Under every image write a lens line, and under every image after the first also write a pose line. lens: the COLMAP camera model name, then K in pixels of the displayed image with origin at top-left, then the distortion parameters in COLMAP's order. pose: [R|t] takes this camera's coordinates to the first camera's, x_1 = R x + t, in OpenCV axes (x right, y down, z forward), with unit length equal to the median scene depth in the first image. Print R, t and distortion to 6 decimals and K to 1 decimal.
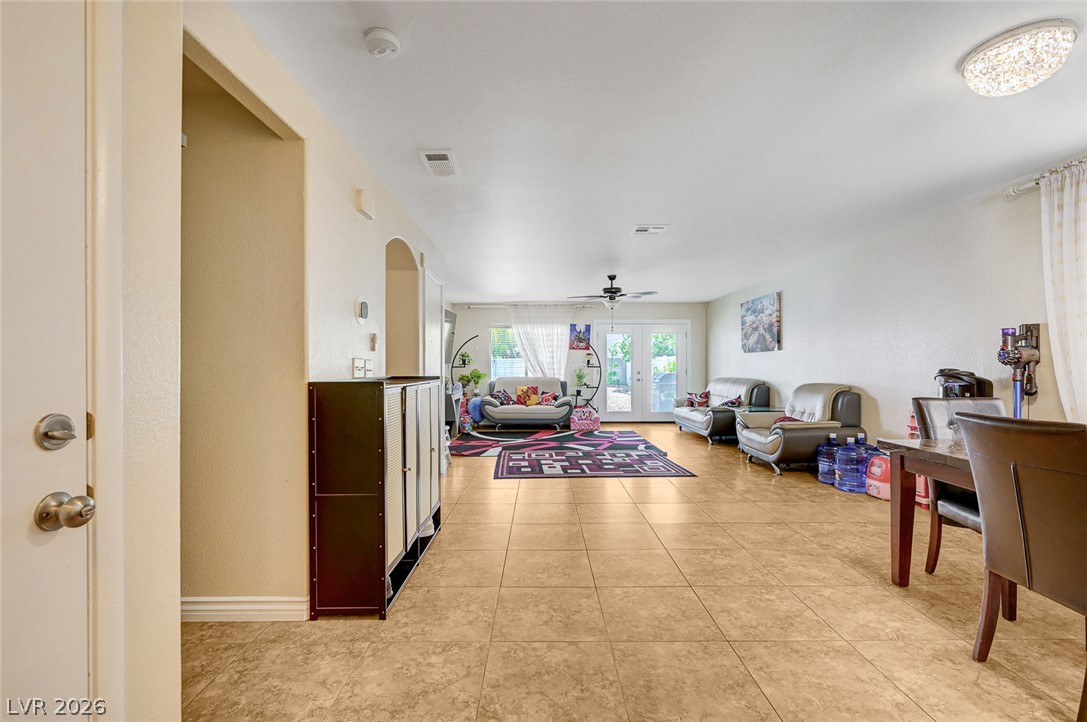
lens RADIAL K [[476.6, 0, 547.6], [0, 476.6, 364.5], [0, 0, 1]] dist [0.000023, 0.000184]
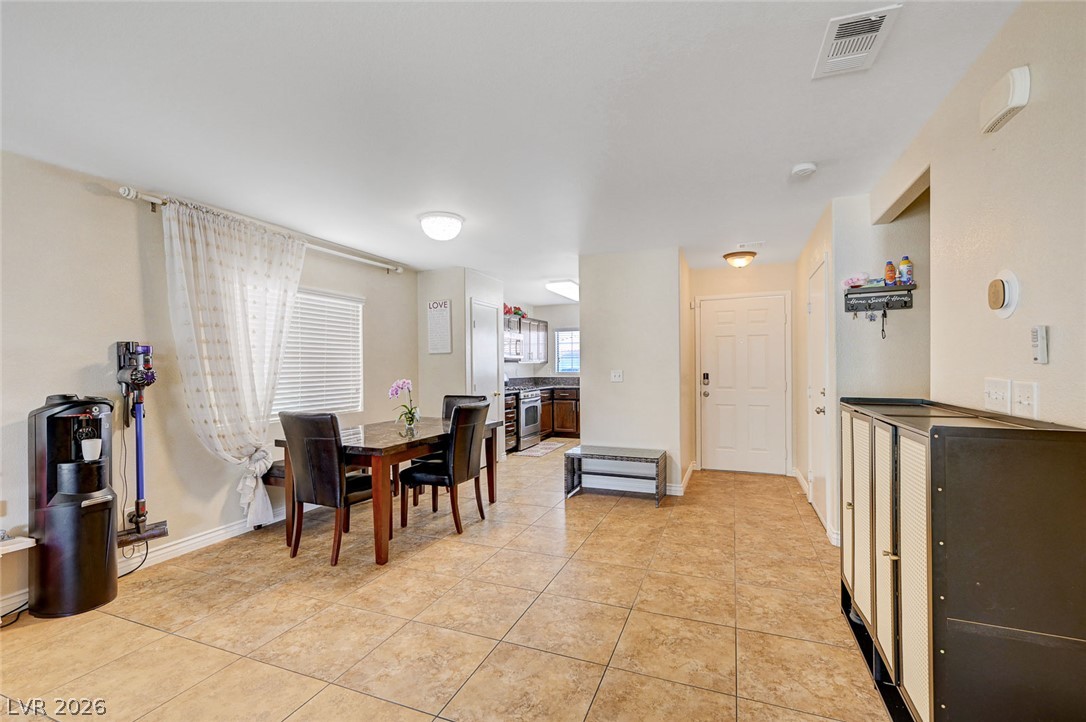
lens RADIAL K [[476.2, 0, 547.1], [0, 476.2, 364.5], [0, 0, 1]] dist [0.000023, 0.000184]
pose [[-0.925976, 0.012082, 0.377388, -0.042764], [0.011133, 0.999927, -0.004696, -0.012826], [-0.377417, -0.000147, -0.926043, 0.733376]]
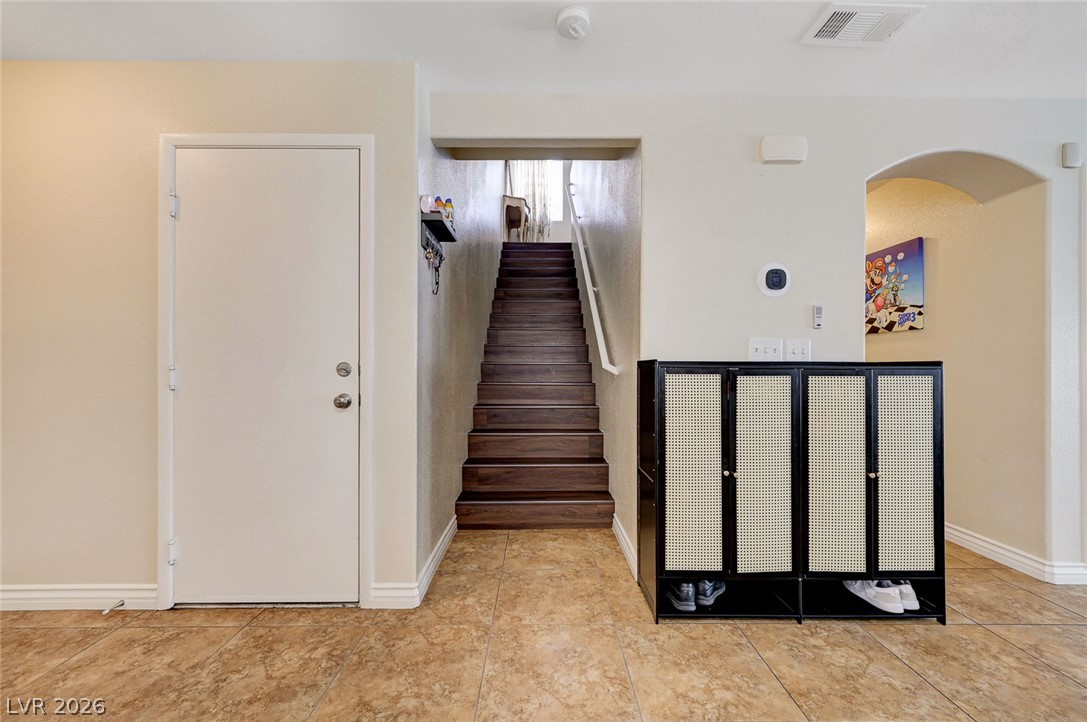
lens RADIAL K [[441.6, 0, 543.4], [0, 441.6, 366.3], [0, 0, 1]] dist [0.001474, 0.000322]
pose [[-0.004565, -0.001228, -0.999989, 0.159832], [-0.000754, 0.999999, -0.001225, 0.015844], [0.999989, 0.000749, -0.004565, 0.254217]]
